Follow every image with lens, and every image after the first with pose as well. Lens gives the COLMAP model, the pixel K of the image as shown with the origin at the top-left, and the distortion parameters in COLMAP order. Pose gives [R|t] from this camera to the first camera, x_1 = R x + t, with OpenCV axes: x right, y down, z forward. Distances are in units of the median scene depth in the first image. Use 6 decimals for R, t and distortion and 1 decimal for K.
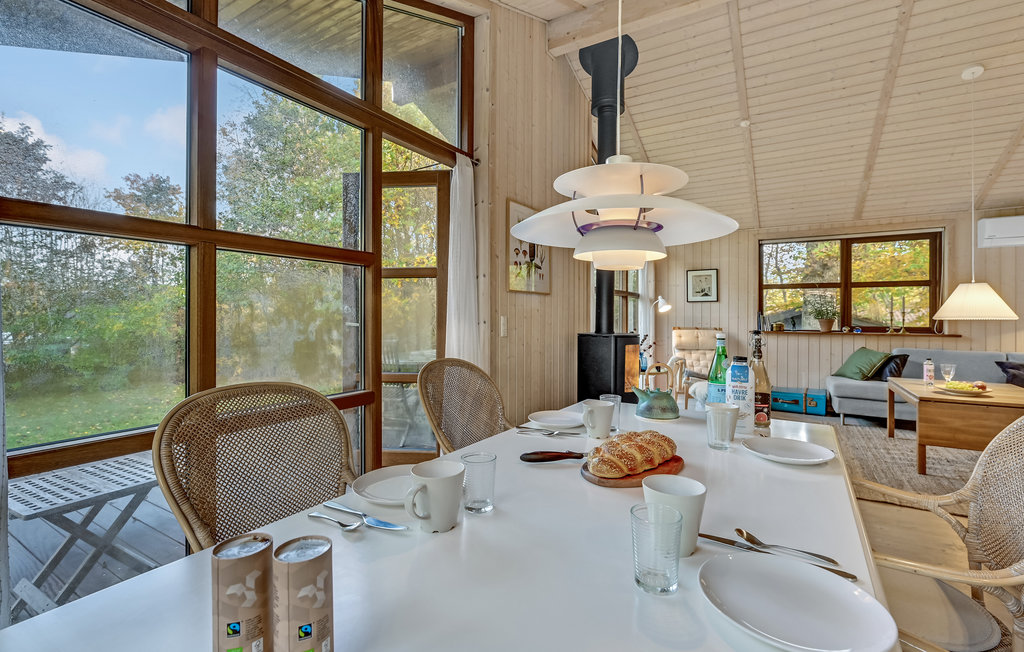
lens RADIAL K [[467.5, 0, 515.4], [0, 467.5, 319.7], [0, 0, 1]] dist [0.001567, -0.000272]
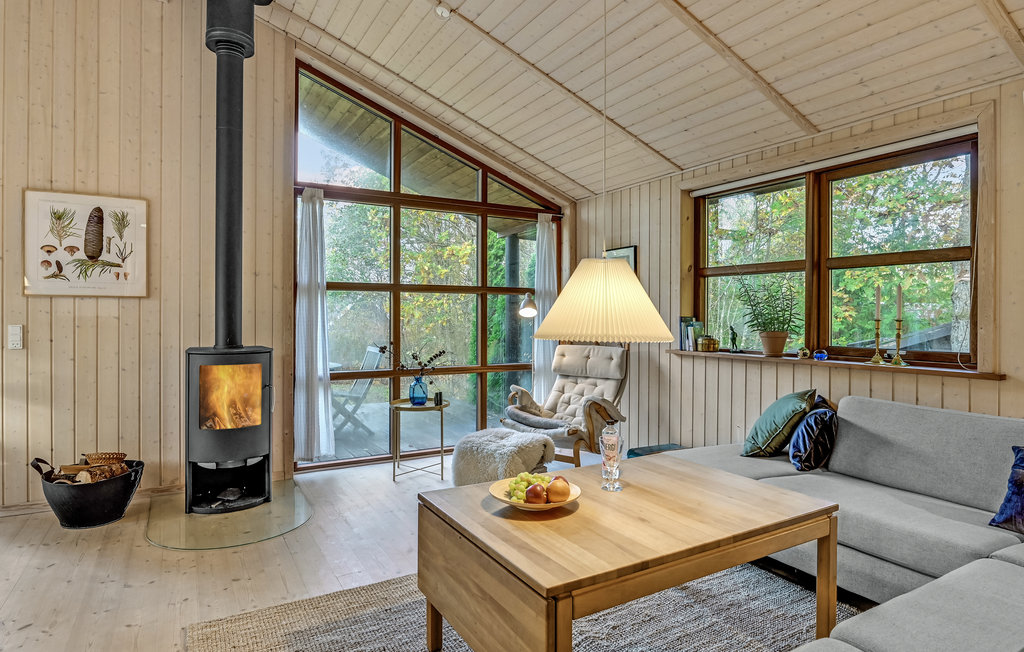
lens RADIAL K [[563.4, 0, 508.6], [0, 563.4, 322.4], [0, 0, 1]] dist [-0.027733, 0.000507]
pose [[0.867517, 0.007208, -0.497354, 0.717170], [-0.006268, 0.999974, 0.003560, -0.011945], [0.497367, 0.000029, 0.867540, 0.314843]]
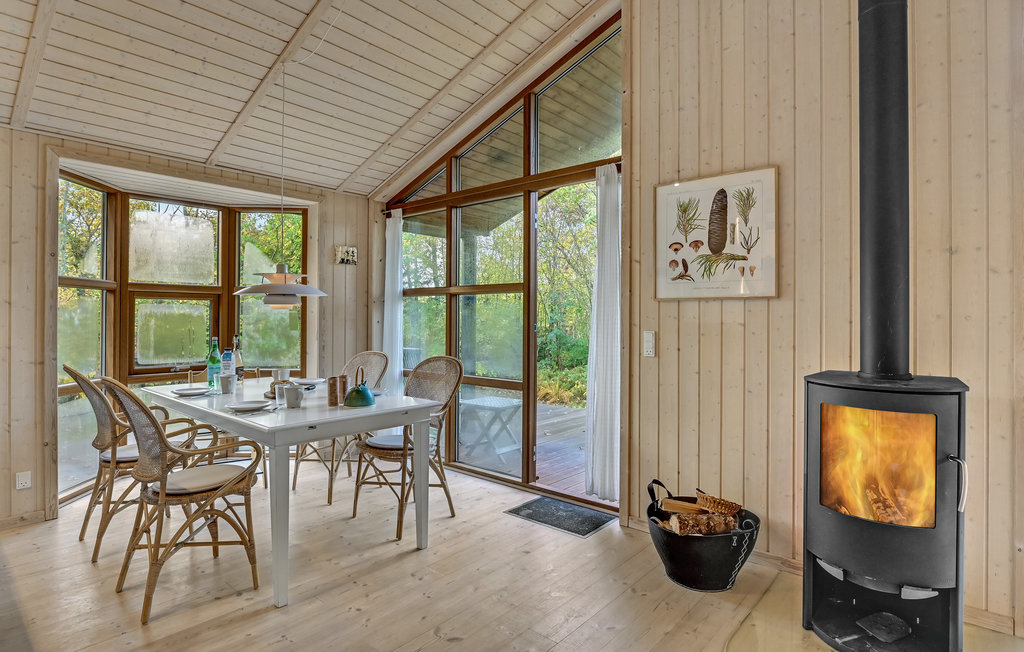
lens RADIAL K [[539.2, 0, 510.4], [0, 539.2, 311.8], [0, 0, 1]] dist [-0.015015, 0.002411]
pose [[-0.190650, -0.009646, -0.981611, 0.532380], [-0.011534, 0.999905, -0.007586, -0.017429], [0.981590, 0.009876, -0.190743, 0.524690]]
